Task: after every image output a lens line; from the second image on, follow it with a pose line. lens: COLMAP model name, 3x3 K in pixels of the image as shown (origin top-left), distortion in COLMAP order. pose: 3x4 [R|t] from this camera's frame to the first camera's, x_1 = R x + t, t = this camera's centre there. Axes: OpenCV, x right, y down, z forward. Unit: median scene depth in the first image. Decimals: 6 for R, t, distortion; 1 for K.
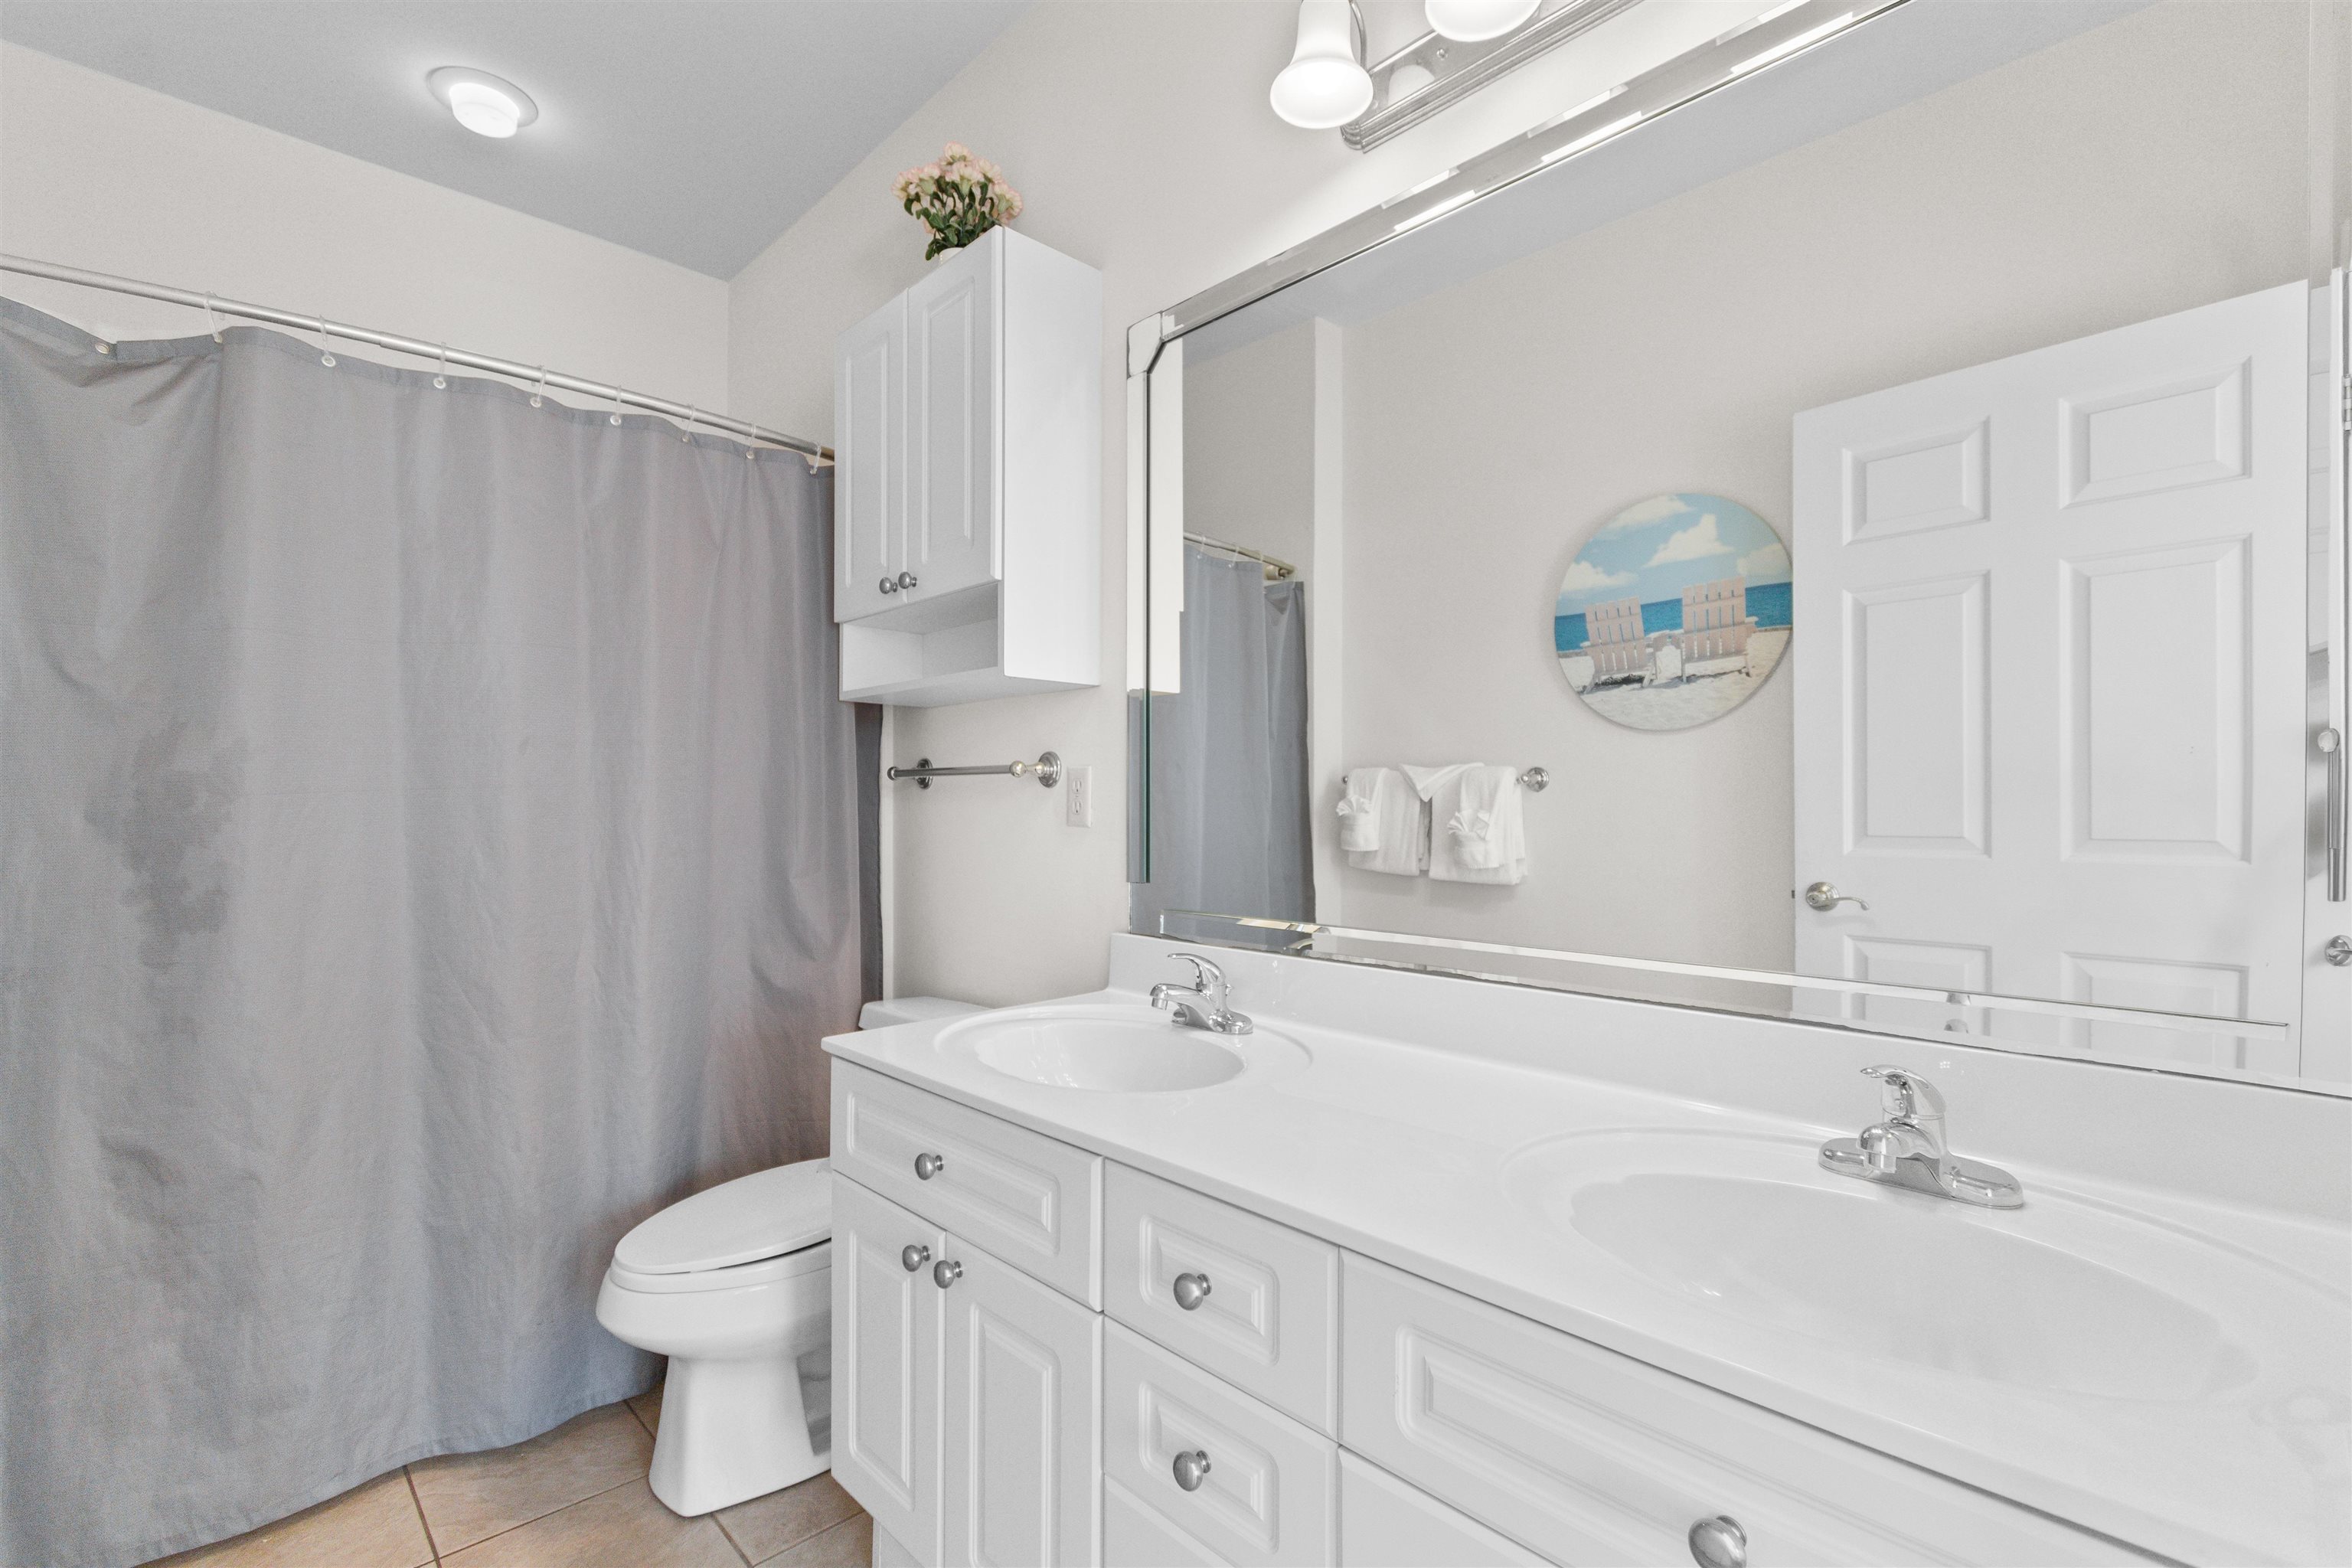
lens RADIAL K [[1053.5, 0, 1178.9], [0, 1053.5, 808.0], [0, 0, 1]] dist [0.007226, -0.002326]
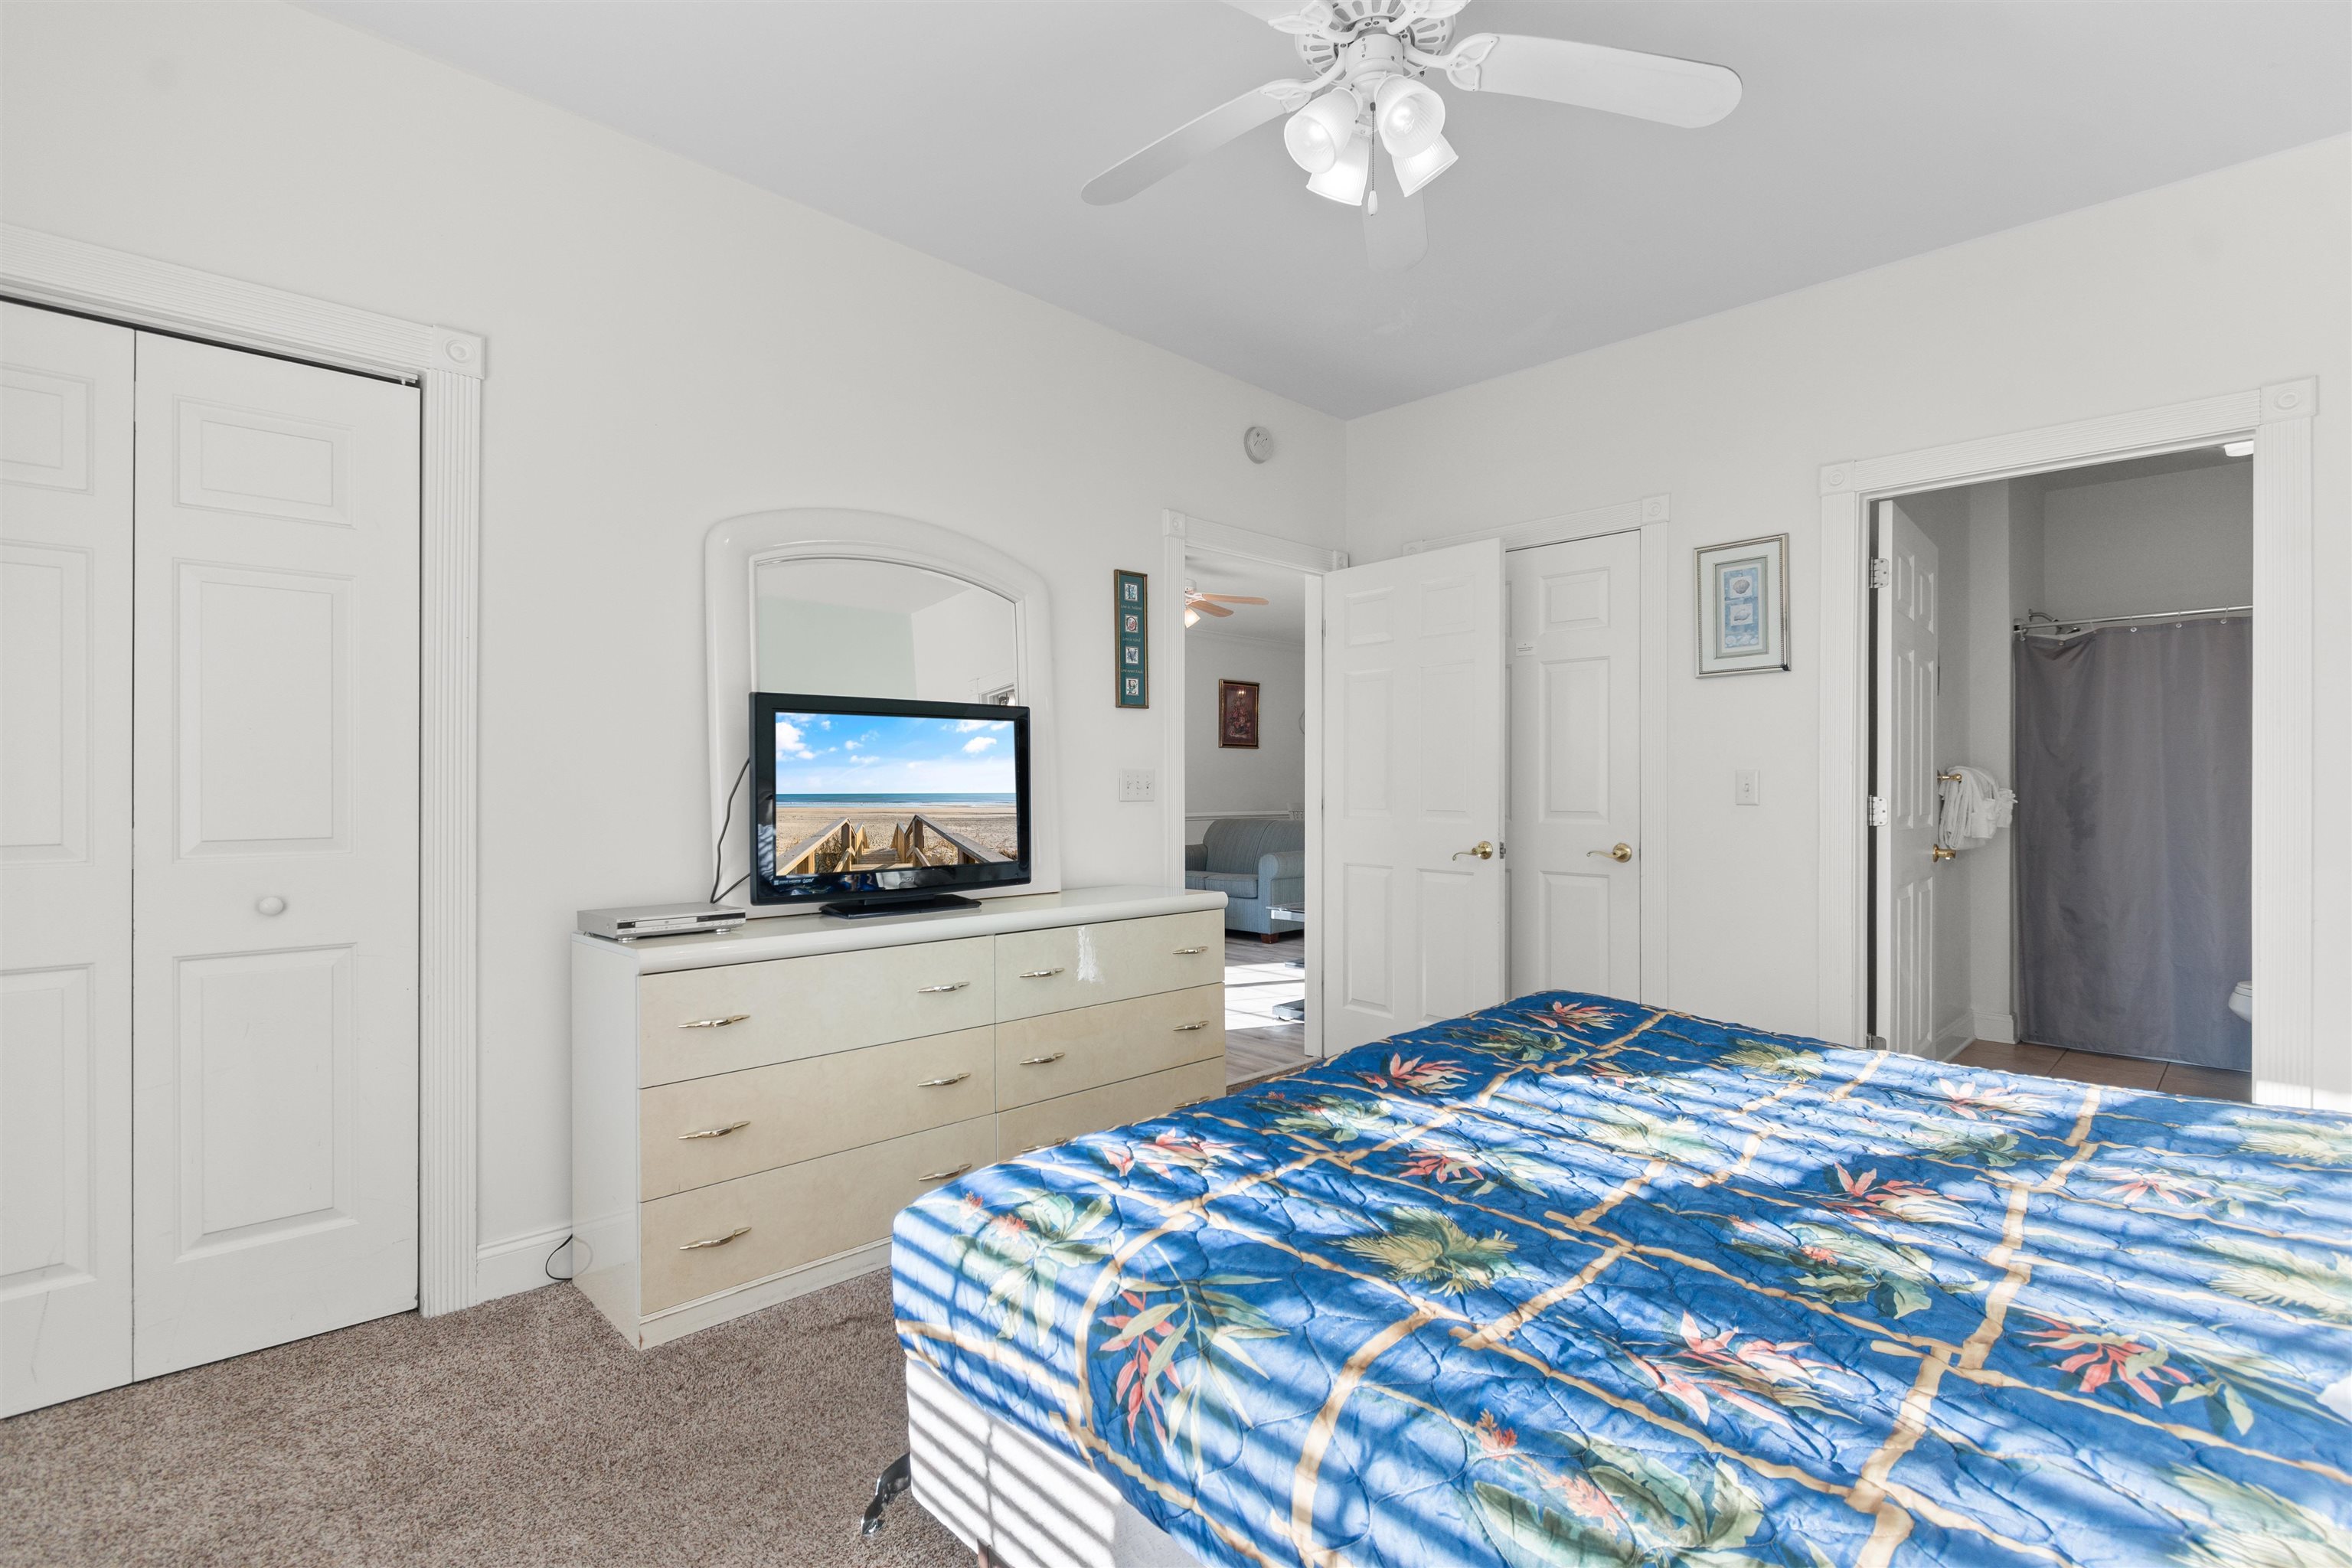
lens RADIAL K [[1112.7, 0, 1182.3], [0, 1112.7, 778.8], [0, 0, 1]] dist [0.015011, -0.000657]
pose [[0.012585, -0.009743, -0.999873, 2.118461], [-0.008844, 0.999912, -0.009855, 0.005183], [0.999882, 0.008967, 0.012498, -1.519629]]
